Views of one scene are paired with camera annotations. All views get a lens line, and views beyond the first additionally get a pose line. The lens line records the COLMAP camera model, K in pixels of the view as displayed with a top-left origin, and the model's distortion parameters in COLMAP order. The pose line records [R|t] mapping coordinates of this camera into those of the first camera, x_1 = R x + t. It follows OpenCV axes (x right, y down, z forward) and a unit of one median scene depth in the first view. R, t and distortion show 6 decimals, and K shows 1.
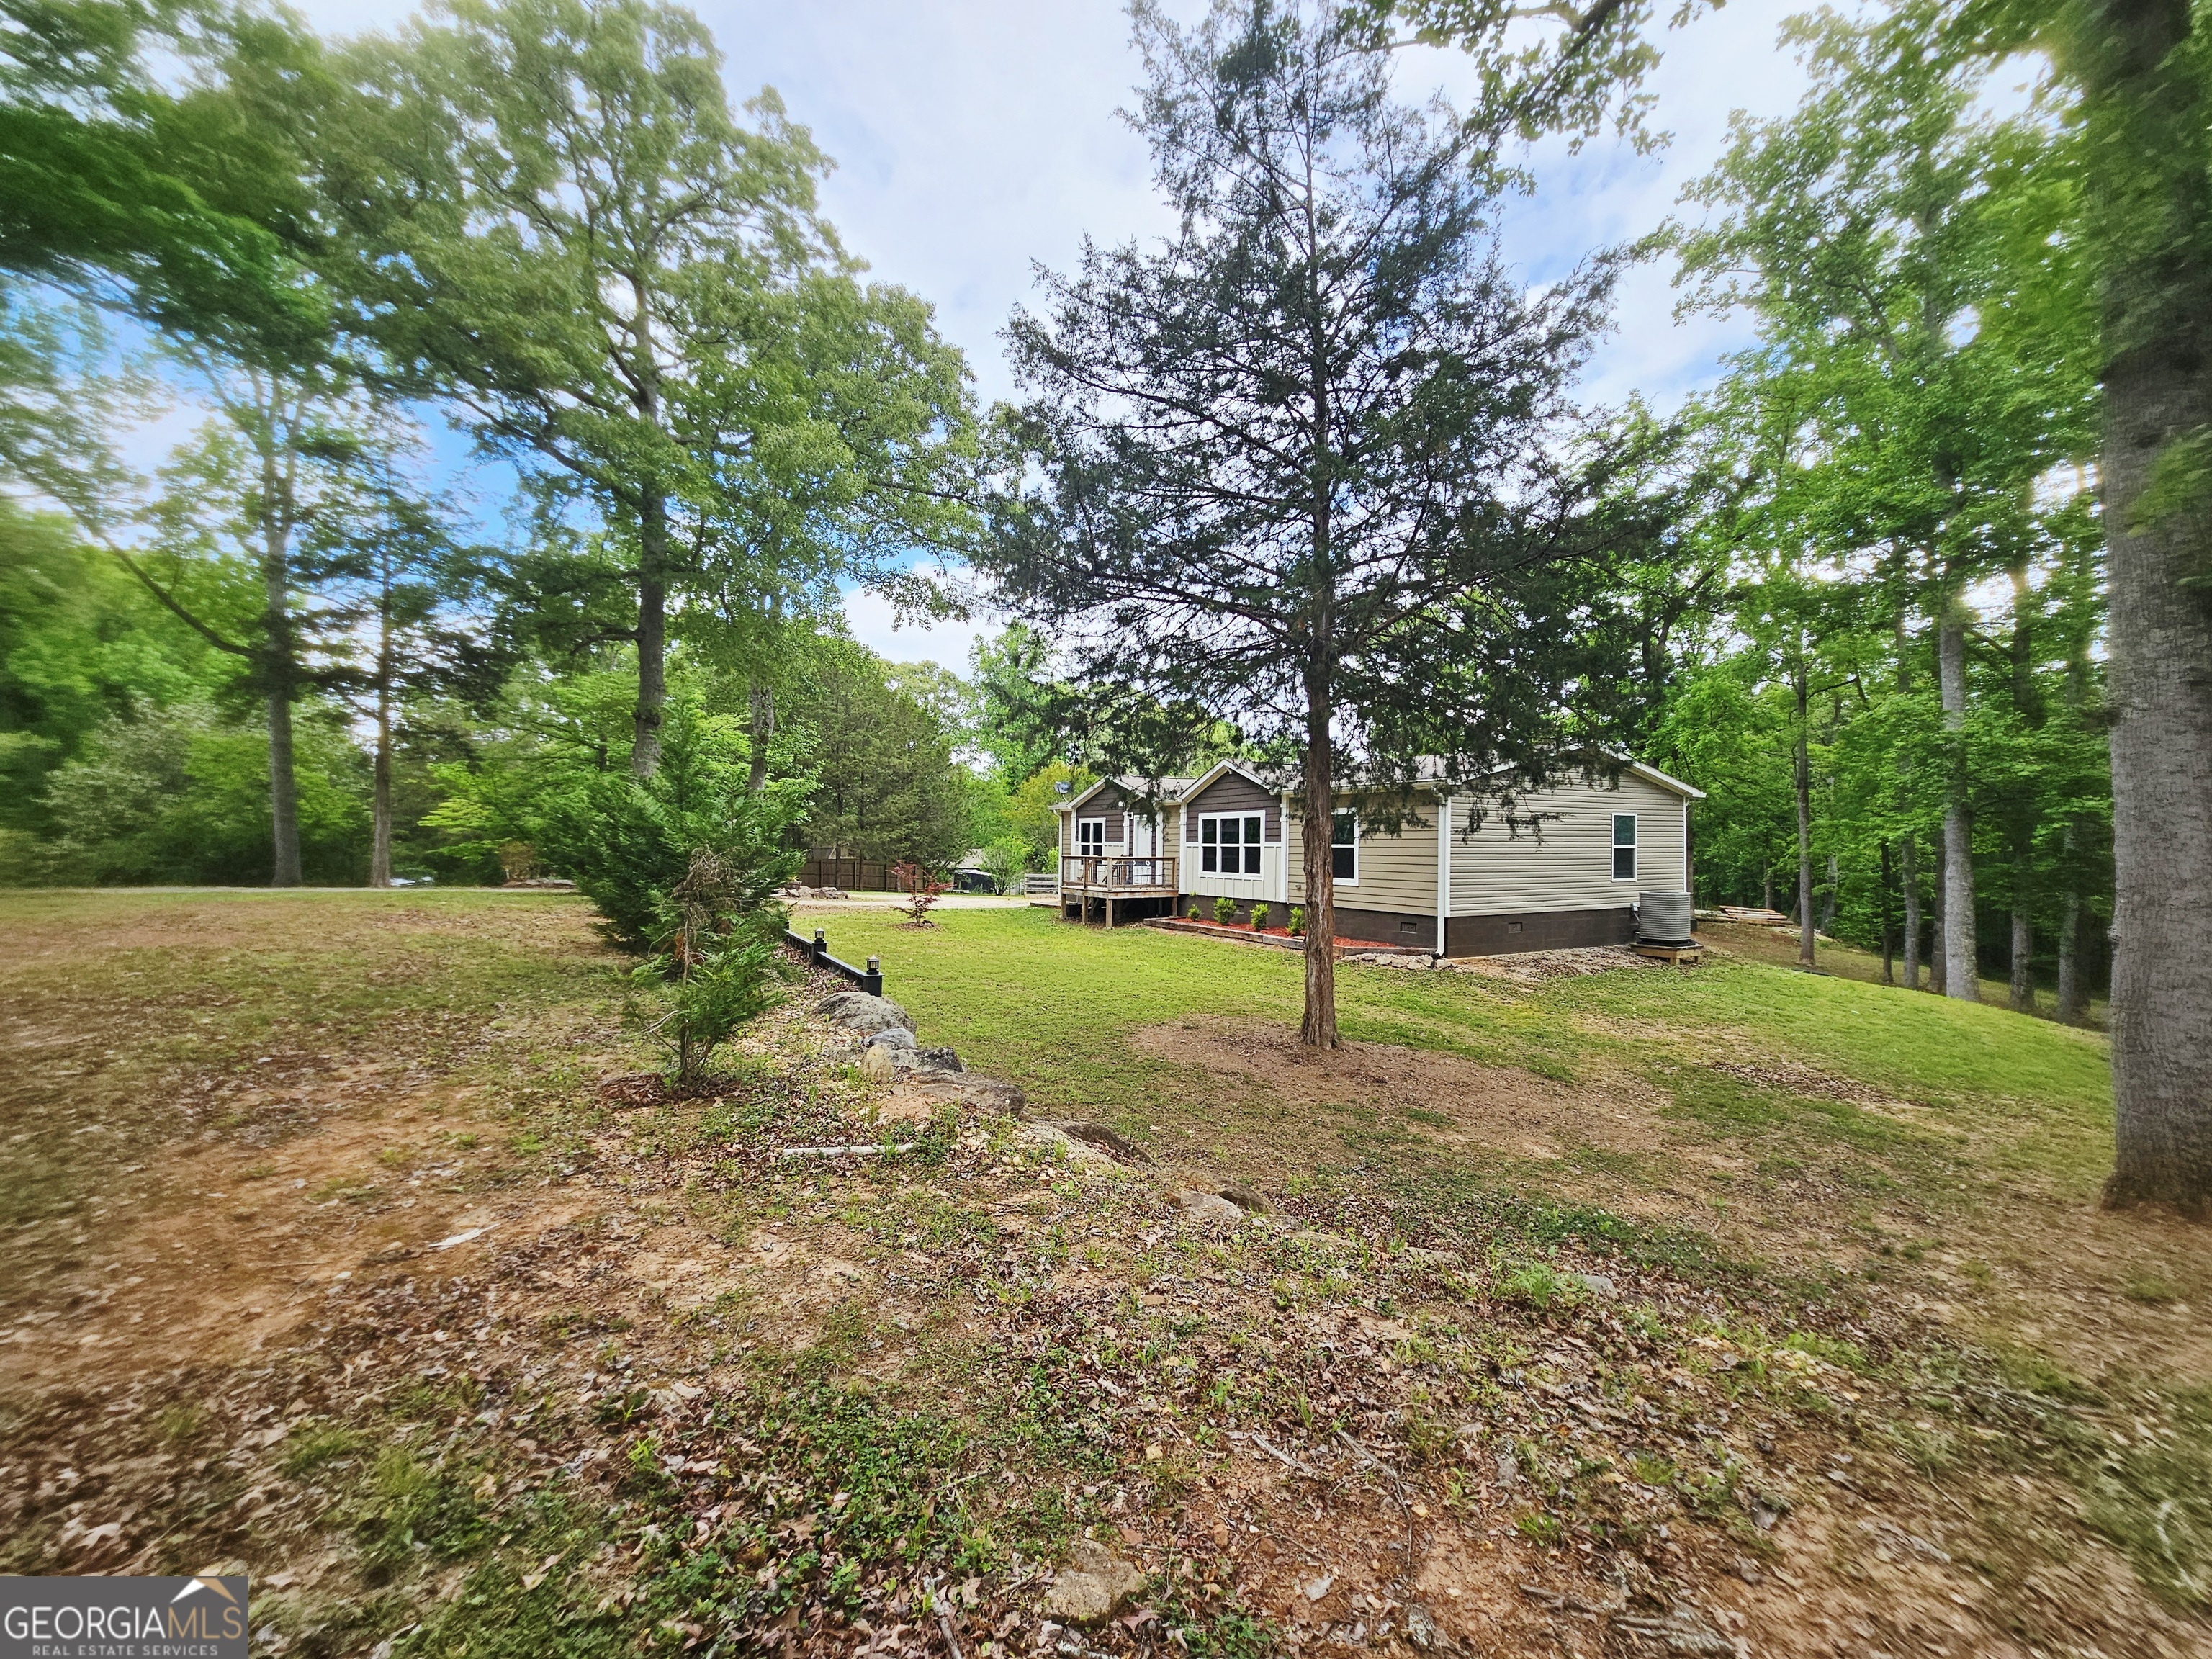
lens RADIAL K [[916.3, 0, 1110.4], [0, 916.3, 823.6], [0, 0, 1]] dist [-0.001729, 0.000139]
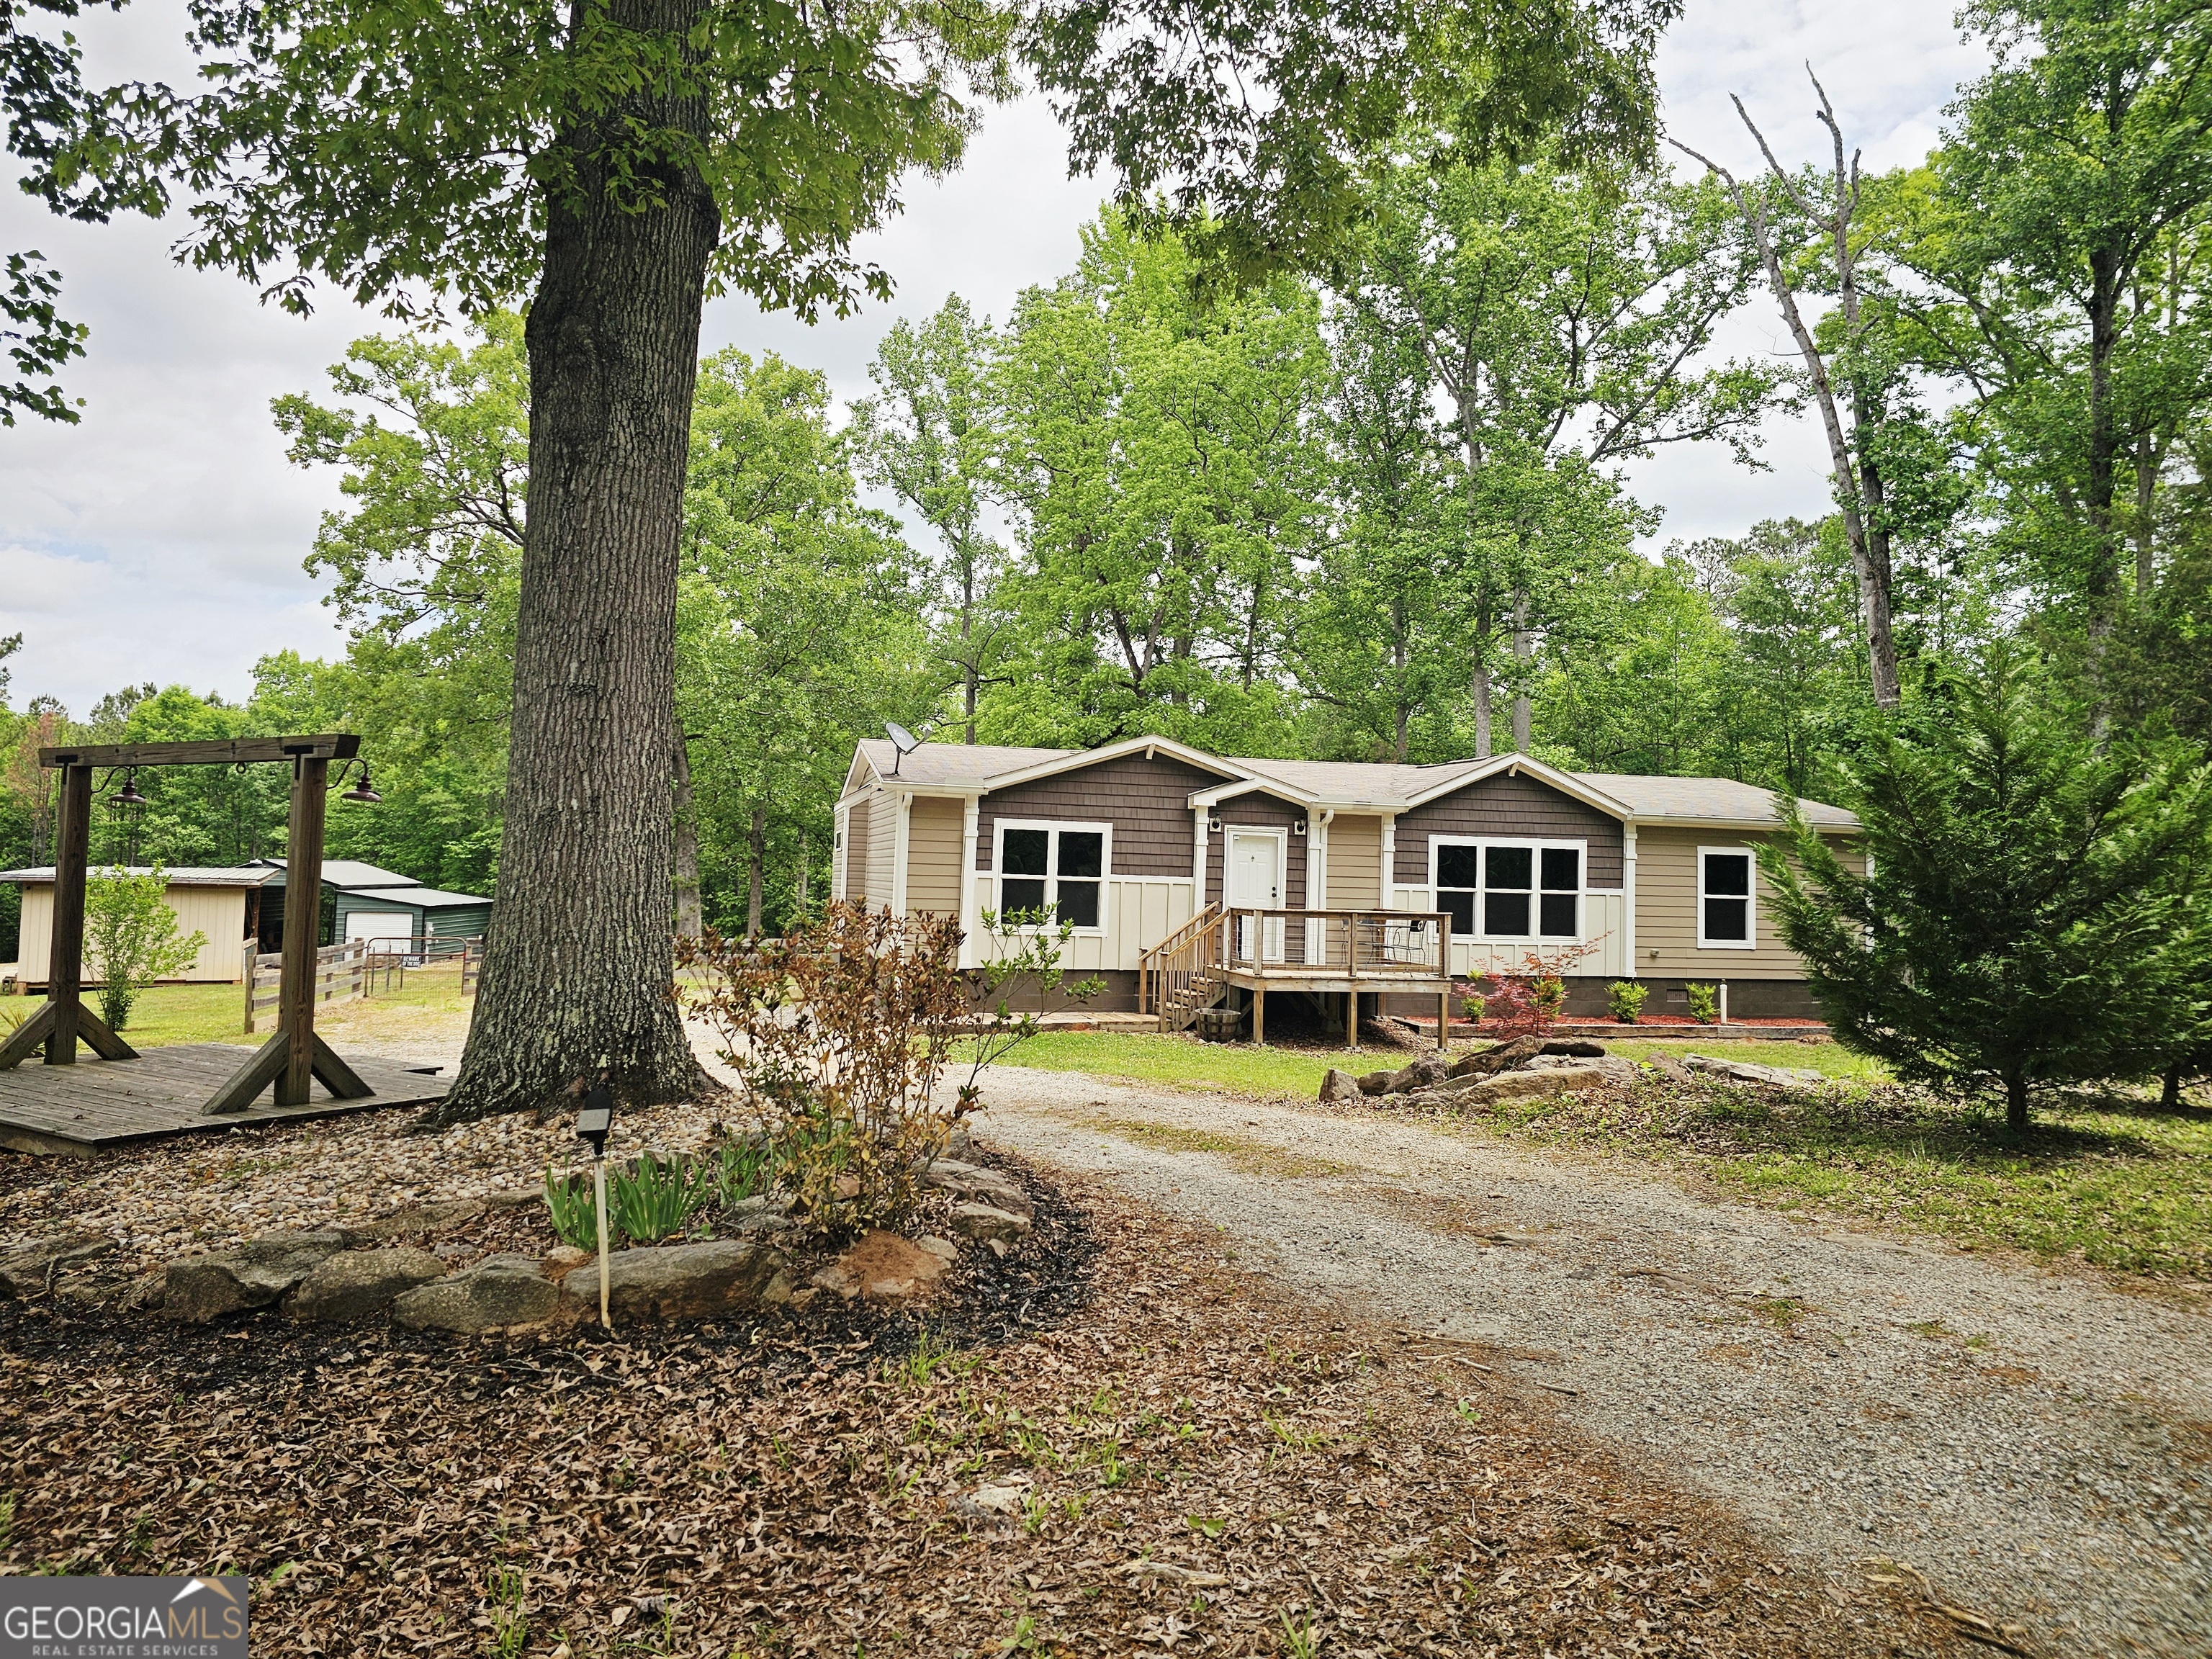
lens RADIAL K [[1466.4, 0, 1106.4], [0, 1466.4, 809.2], [0, 0, 1]] dist [0.079608, -0.080359]
pose [[0.262240, 0.052806, 0.963557, -0.872171], [-0.044253, 0.998109, -0.042656, 0.022098], [-0.963987, -0.031454, 0.264081, 0.962354]]
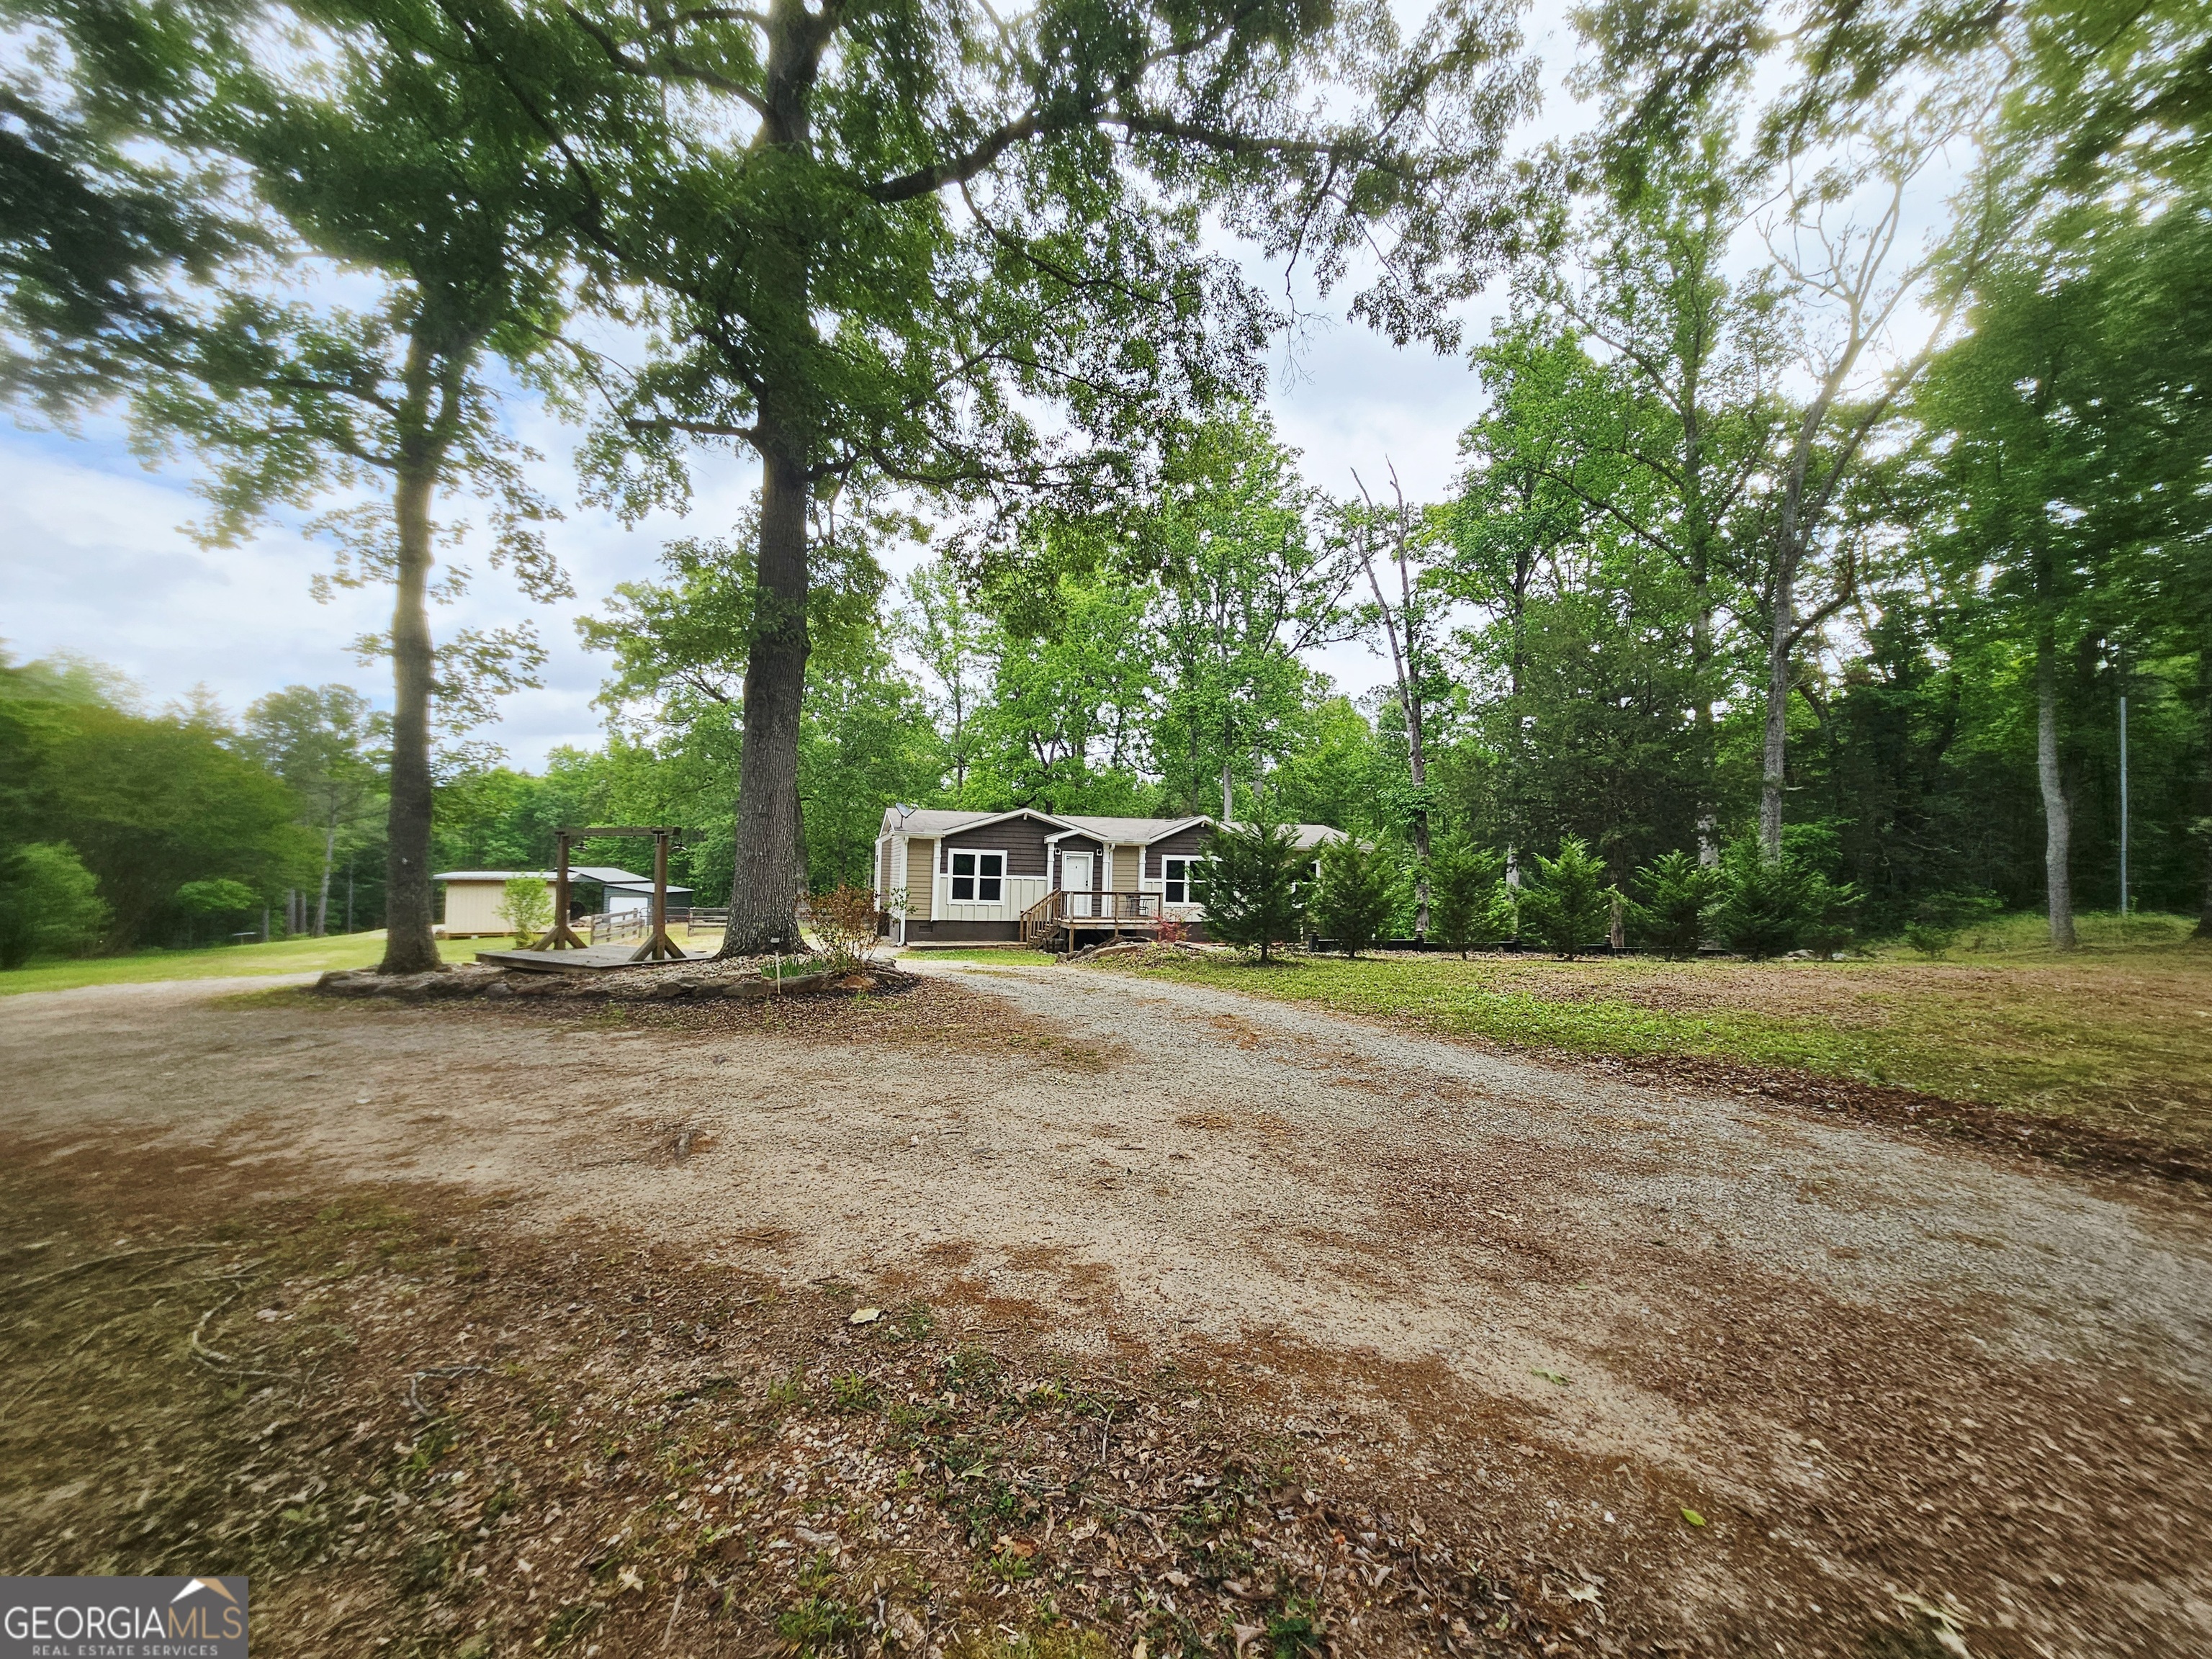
lens RADIAL K [[909.0, 0, 1110.1], [0, 909.0, 839.3], [0, 0, 1]] dist [-0.001269, 0.000800]
pose [[0.212673, 0.045022, 0.976086, -1.106835], [-0.039835, 0.998507, -0.037377, 0.015972], [-0.976311, -0.030934, 0.214149, 0.820389]]
